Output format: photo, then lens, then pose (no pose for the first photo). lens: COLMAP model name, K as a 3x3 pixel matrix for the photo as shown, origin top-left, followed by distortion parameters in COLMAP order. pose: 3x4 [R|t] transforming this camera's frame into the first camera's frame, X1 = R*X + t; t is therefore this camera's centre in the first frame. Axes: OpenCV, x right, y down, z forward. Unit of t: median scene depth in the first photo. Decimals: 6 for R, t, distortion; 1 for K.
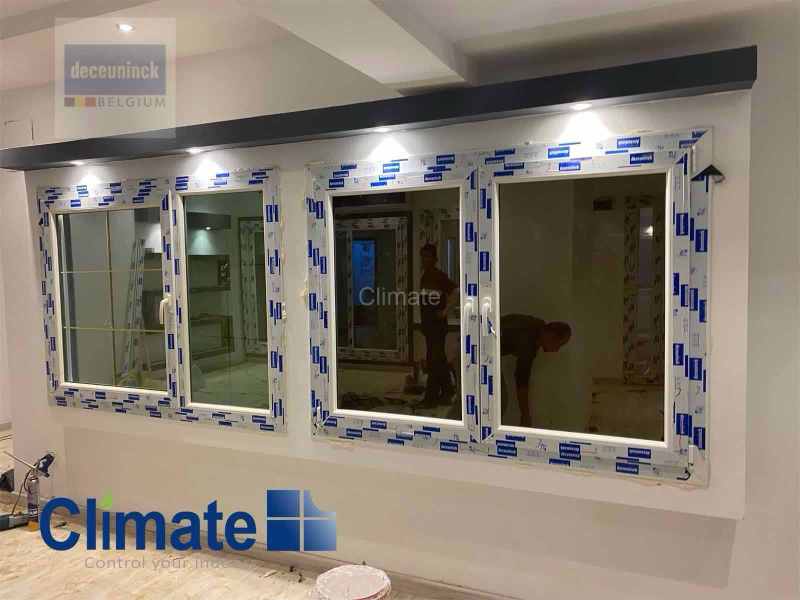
lens RADIAL K [[613.0, 0, 400.0], [0, 613.0, 300.0], [0, 0, 1]] dist [-0.008235, -0.006830]
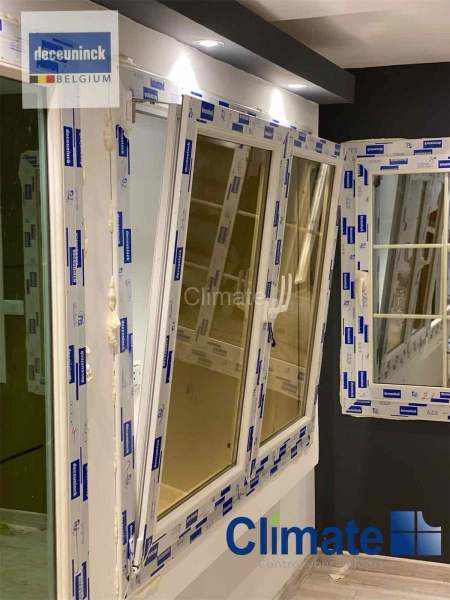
lens RADIAL K [[899.7, 0, 225.0], [0, 899.7, 300.0], [0, 0, 1]] dist [0.106769, 0.015486]
pose [[-0.056688, -0.067815, 0.996086, -0.857344], [0.067173, 0.995171, 0.071576, -0.070423], [-0.996130, 0.070968, -0.051859, 0.921703]]
